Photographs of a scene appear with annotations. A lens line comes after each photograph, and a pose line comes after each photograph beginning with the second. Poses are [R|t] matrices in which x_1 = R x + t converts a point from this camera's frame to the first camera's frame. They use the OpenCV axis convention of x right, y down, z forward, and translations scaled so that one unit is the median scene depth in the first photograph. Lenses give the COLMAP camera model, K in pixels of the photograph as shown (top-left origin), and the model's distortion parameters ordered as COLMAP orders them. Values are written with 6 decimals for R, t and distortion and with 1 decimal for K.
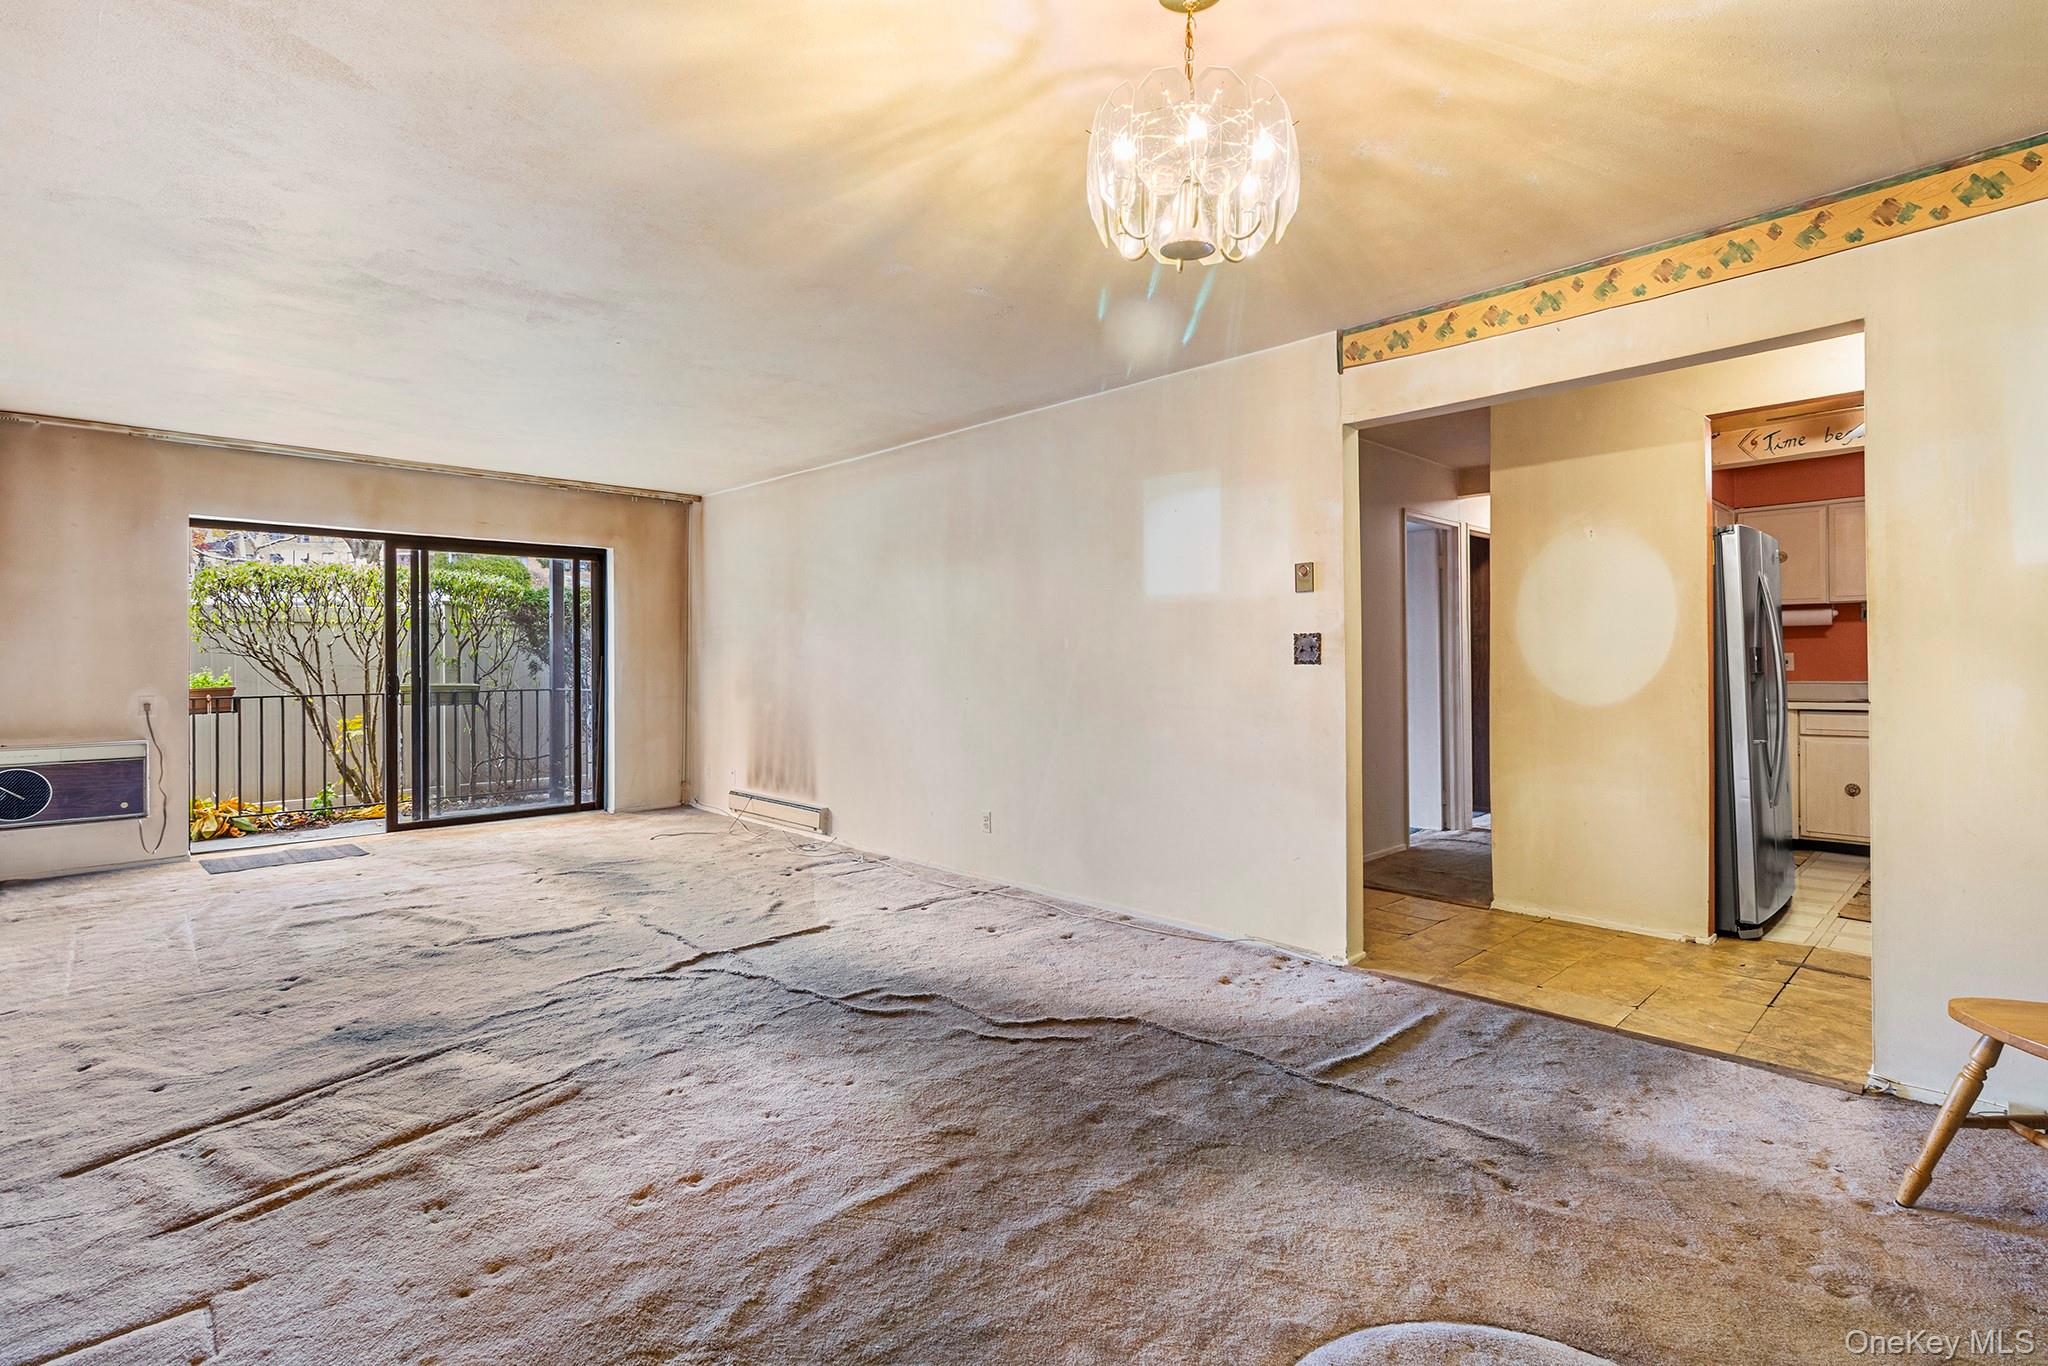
lens RADIAL K [[967.1, 0, 1031.1], [0, 967.1, 648.0], [0, 0, 1]] dist [0.004960, -0.000620]
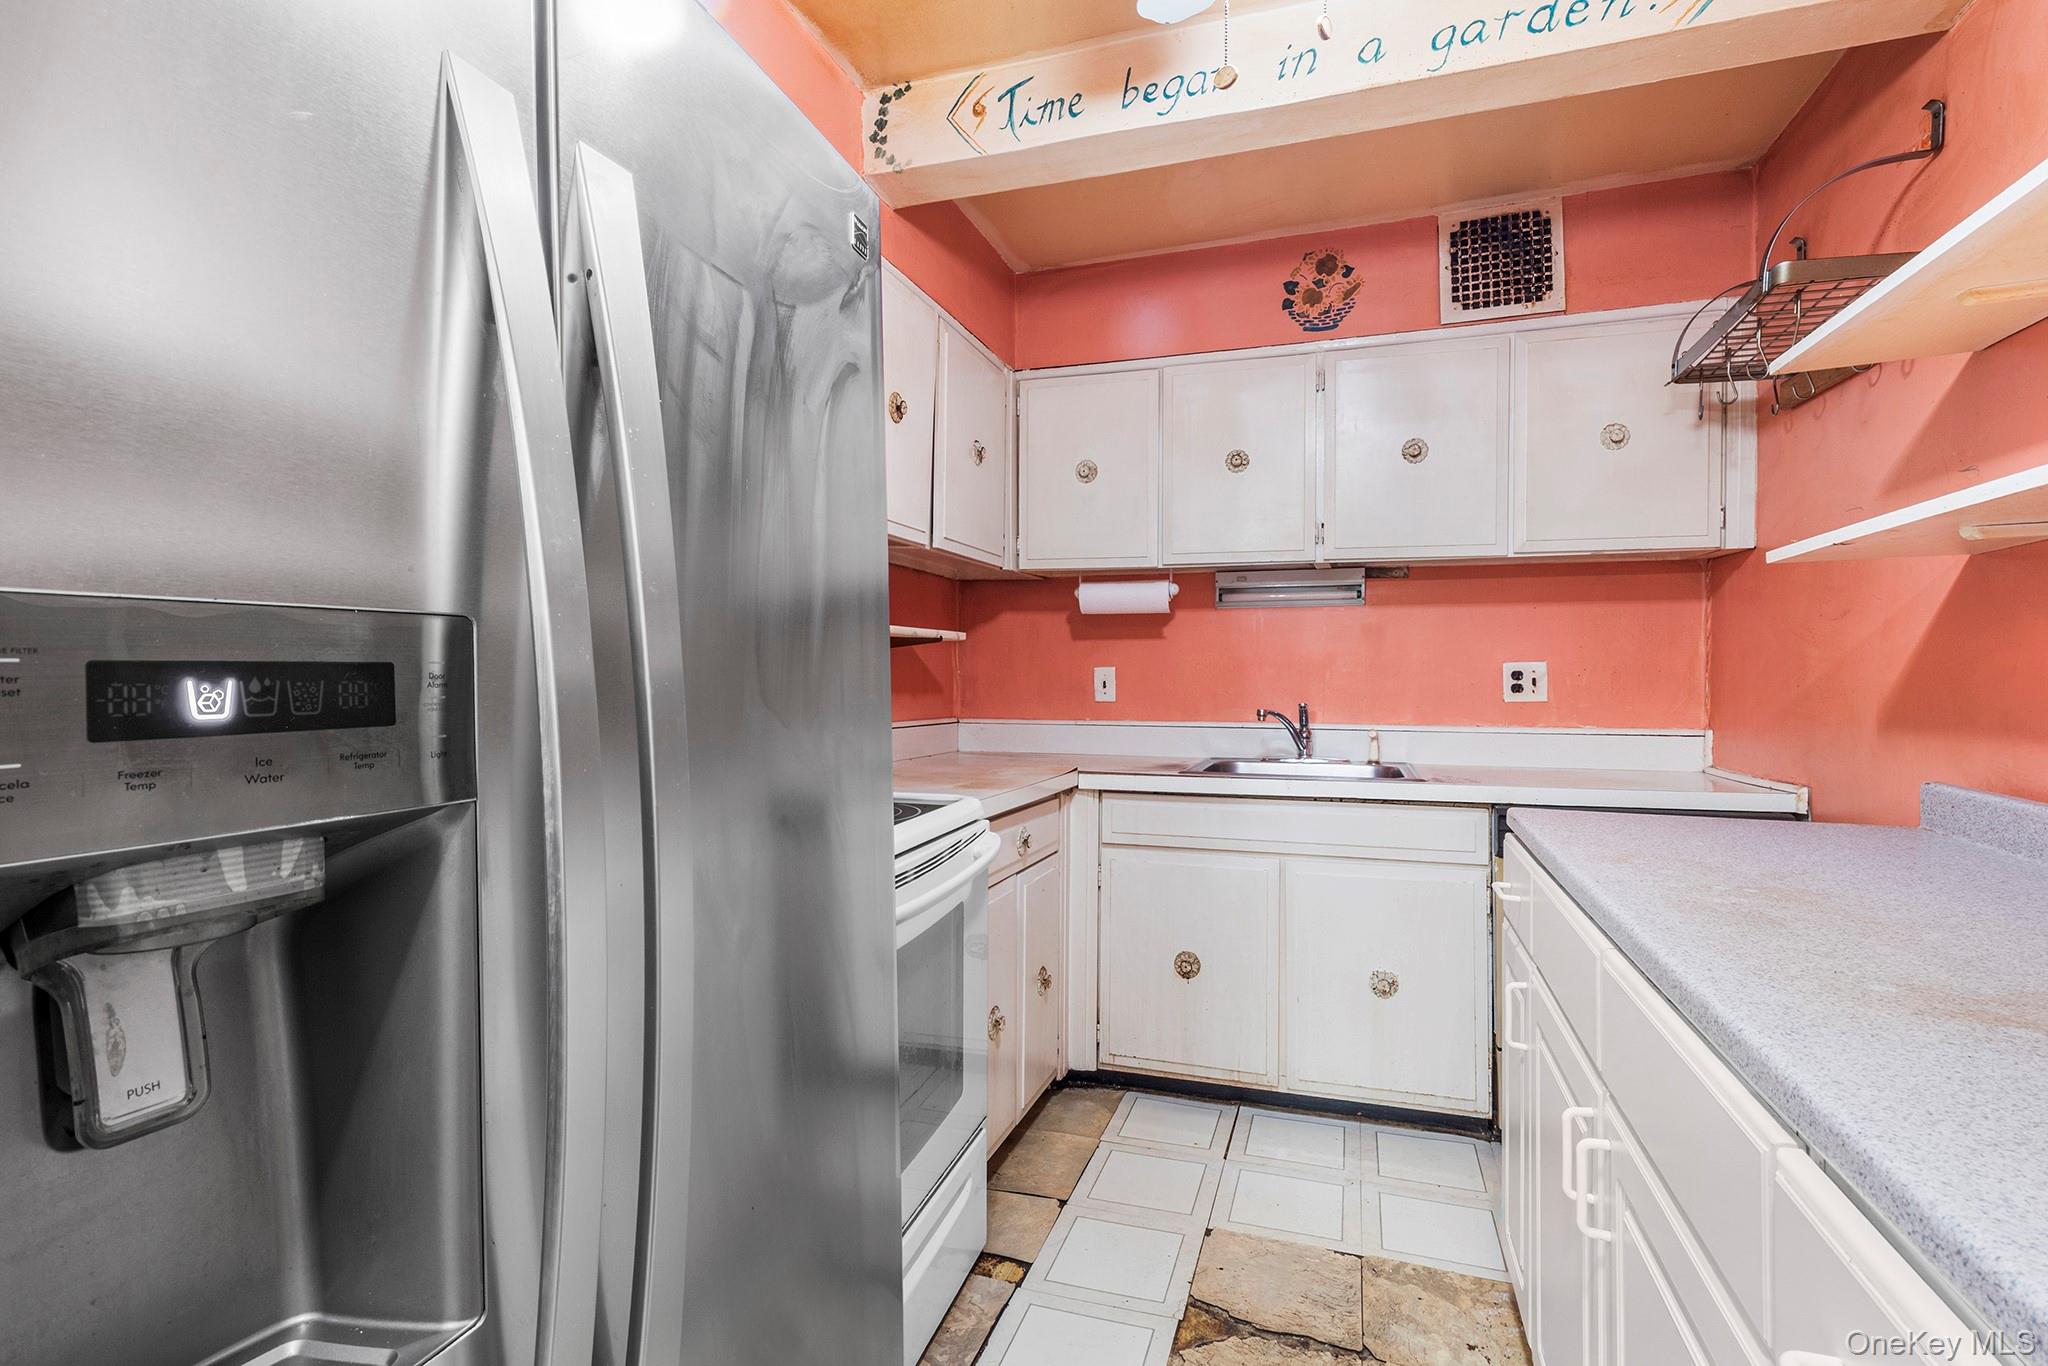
lens RADIAL K [[967.1, 0, 1025.4], [0, 967.1, 675.0], [0, 0, 1]] dist [0.004960, -0.000620]
pose [[0.886440, 0.000143, 0.462843, 0.547356], [-0.005689, 0.999928, 0.010586, 0.004516], [-0.462808, -0.012017, 0.886377, 0.609900]]
